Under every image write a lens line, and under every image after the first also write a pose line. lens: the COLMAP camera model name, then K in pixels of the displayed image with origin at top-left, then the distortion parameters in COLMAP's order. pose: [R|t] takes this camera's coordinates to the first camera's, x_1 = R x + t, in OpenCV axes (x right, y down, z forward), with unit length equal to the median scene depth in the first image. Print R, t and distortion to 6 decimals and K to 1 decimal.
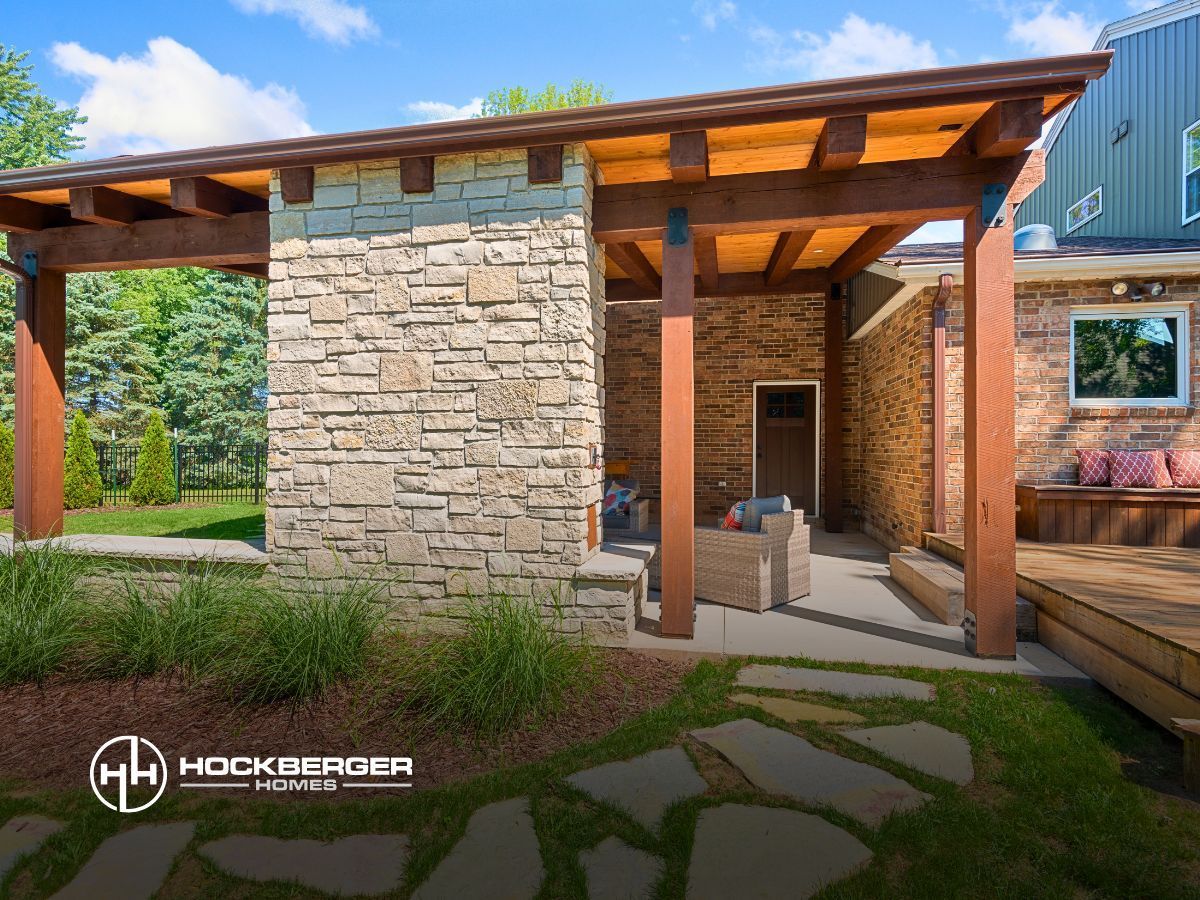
lens RADIAL K [[610.9, 0, 609.6], [0, 610.9, 451.0], [0, 0, 1]] dist [0.030061, -0.020648]
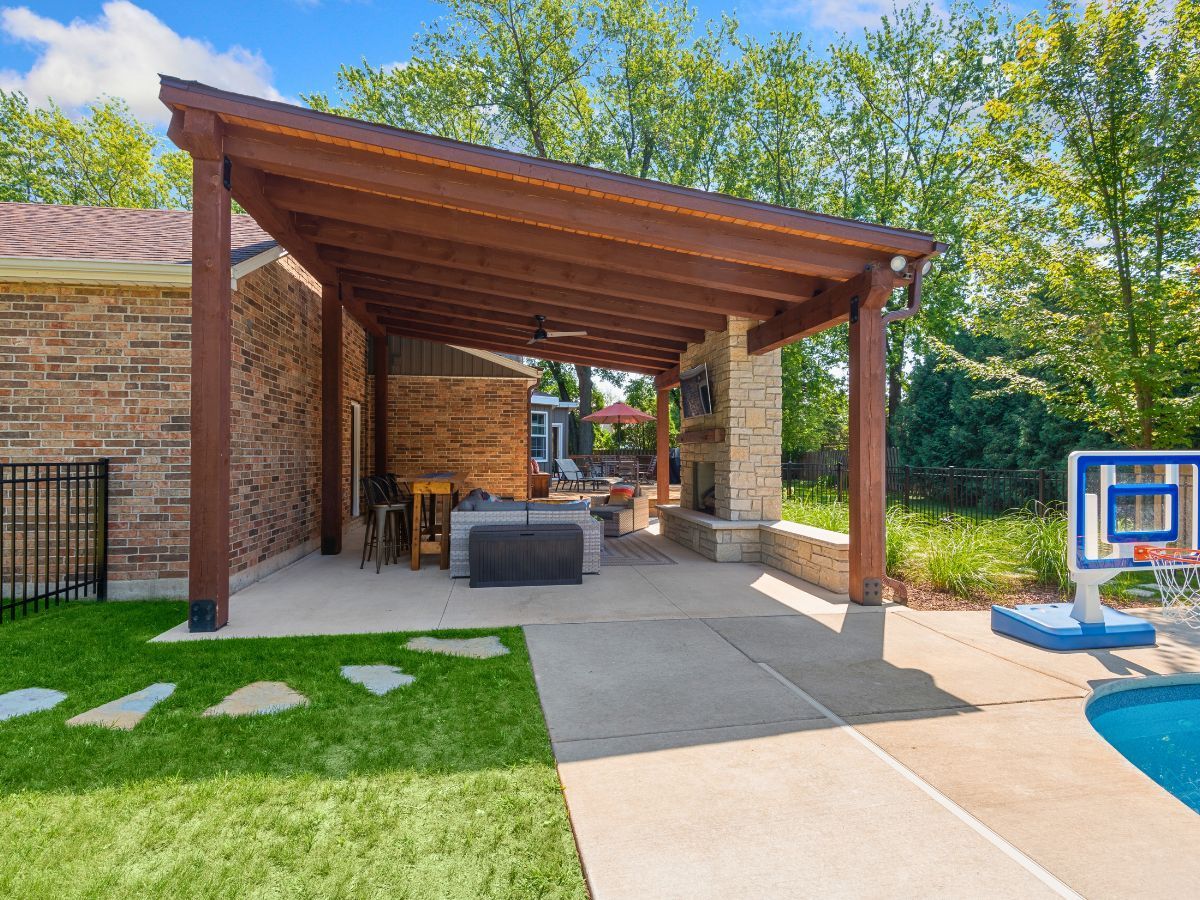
lens RADIAL K [[610.9, 0, 597.4], [0, 610.9, 453.5], [0, 0, 1]] dist [0.030061, -0.020648]
pose [[-0.334598, -0.003278, 0.942355, -2.024913], [0.002447, 0.999988, 0.004348, -0.043045], [-0.942358, 0.003760, -0.334586, 2.019659]]
